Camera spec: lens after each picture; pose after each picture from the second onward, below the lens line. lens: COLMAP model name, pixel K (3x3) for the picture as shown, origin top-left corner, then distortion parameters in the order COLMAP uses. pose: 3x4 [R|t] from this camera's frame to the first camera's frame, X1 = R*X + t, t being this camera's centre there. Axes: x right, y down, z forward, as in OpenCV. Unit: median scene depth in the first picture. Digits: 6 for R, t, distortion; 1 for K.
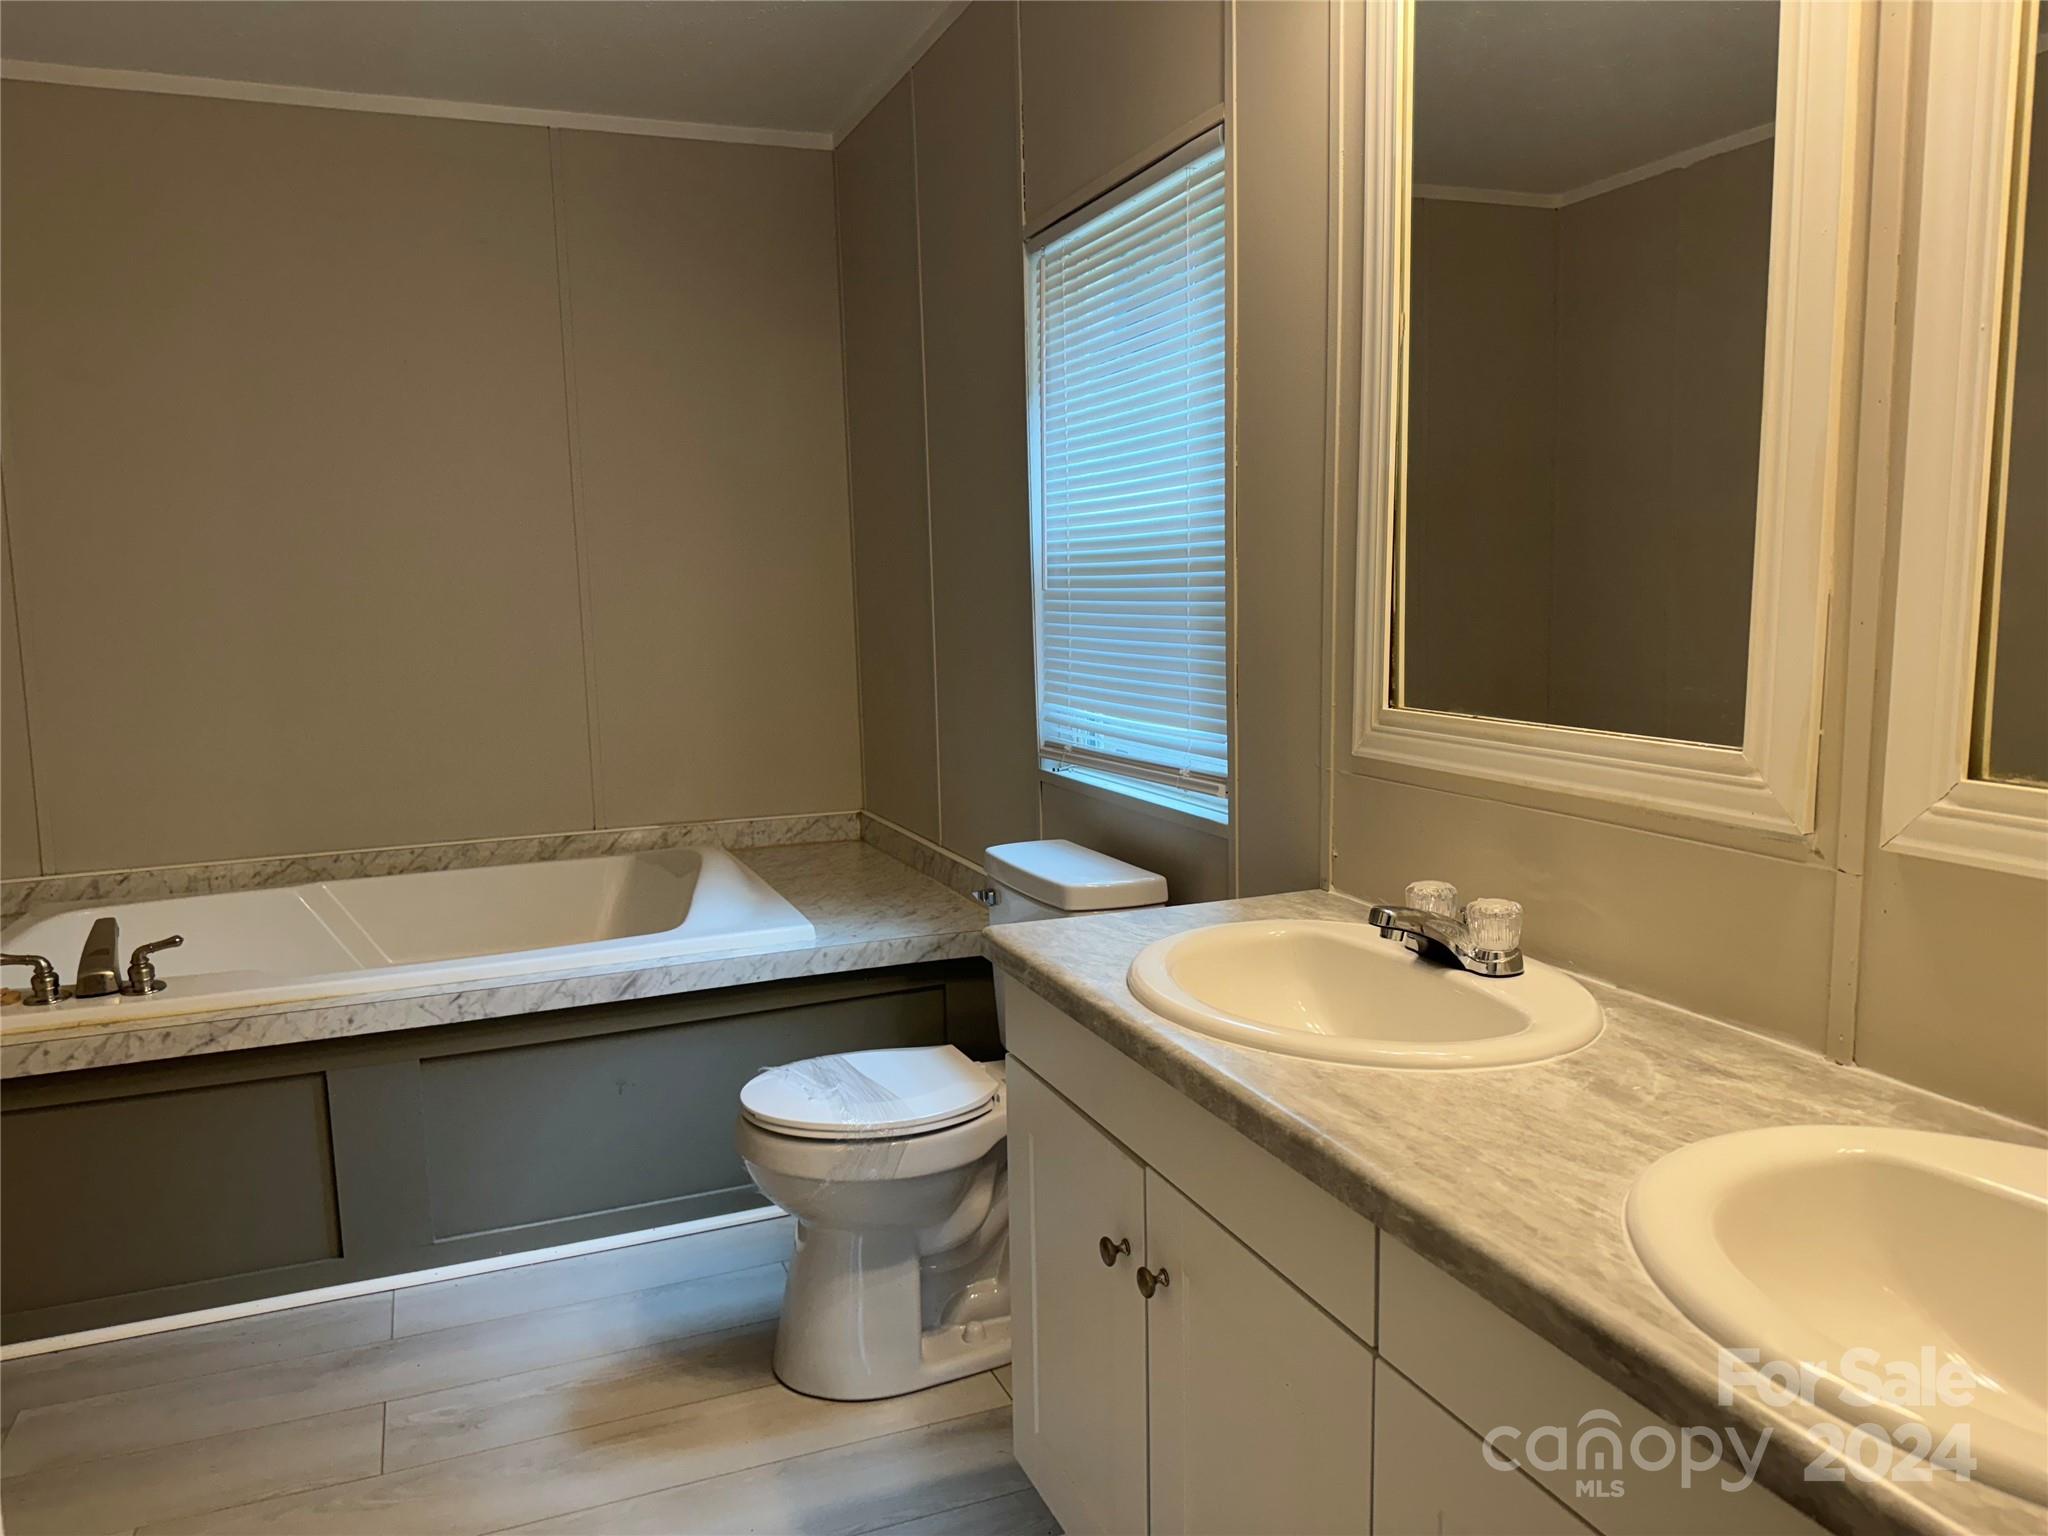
lens RADIAL K [[1443.6, 0, 1012.4], [0, 1443.6, 771.5], [0, 0, 1]] dist [0.074716, -0.113131]
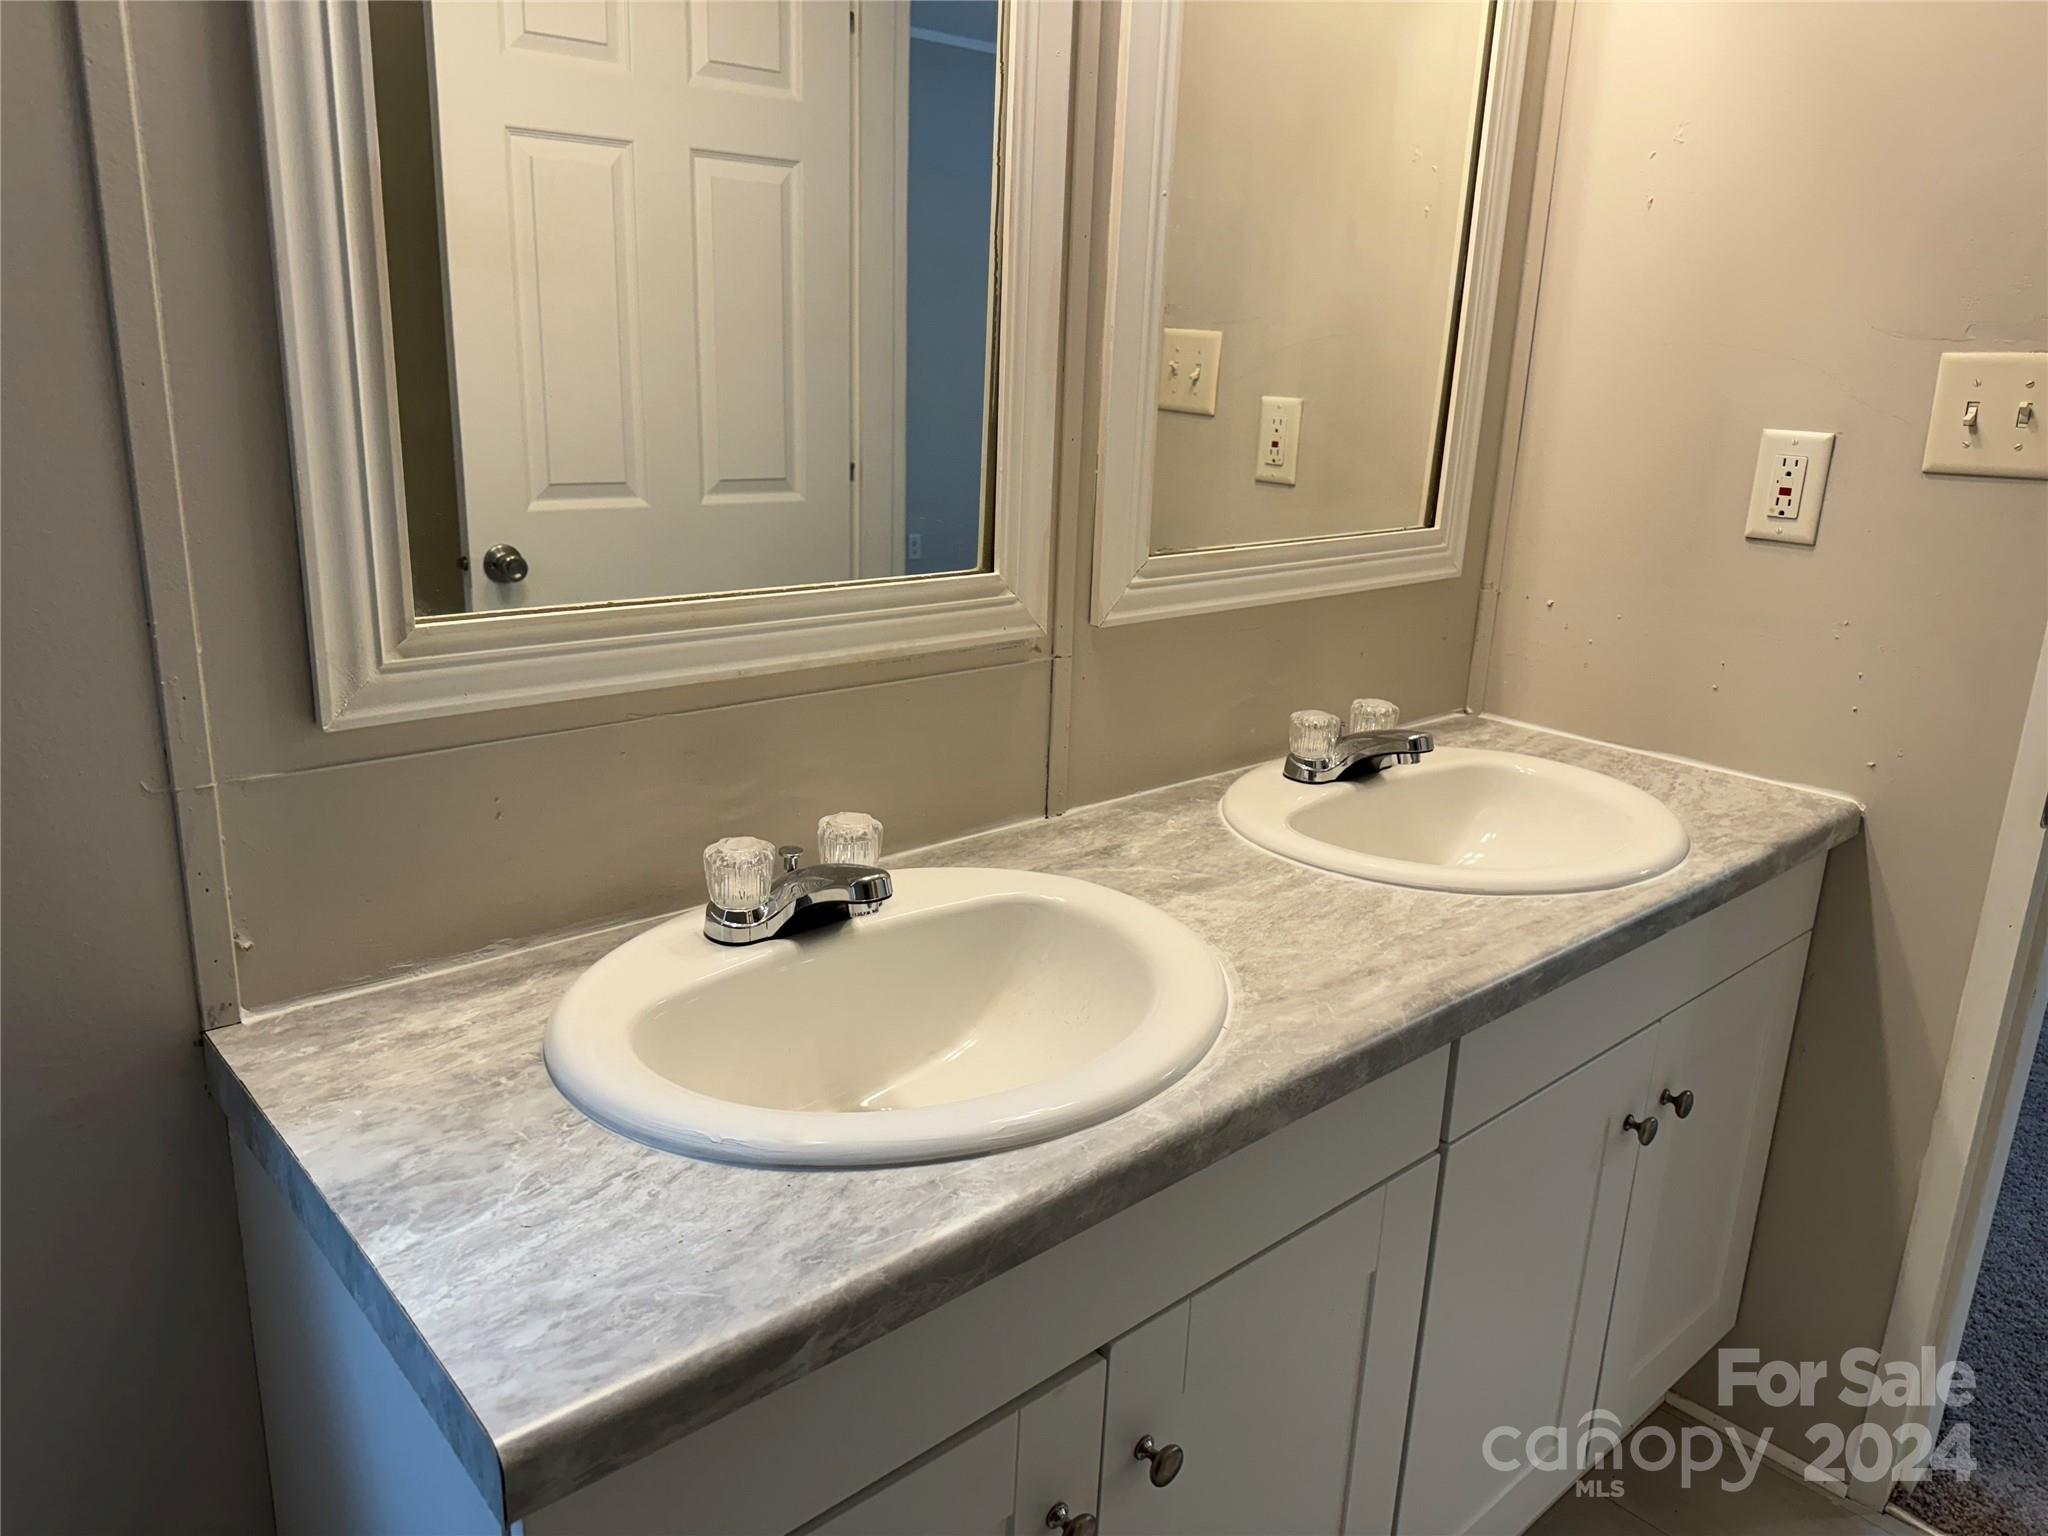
lens RADIAL K [[1443.6, 0, 1005.0], [0, 1443.6, 758.6], [0, 0, 1]] dist [0.074716, -0.113131]
pose [[-0.348789, -0.244434, 0.904764, -0.486882], [0.097241, 0.950740, 0.294342, -0.200019], [-0.932143, 0.190643, -0.307839, 1.414908]]
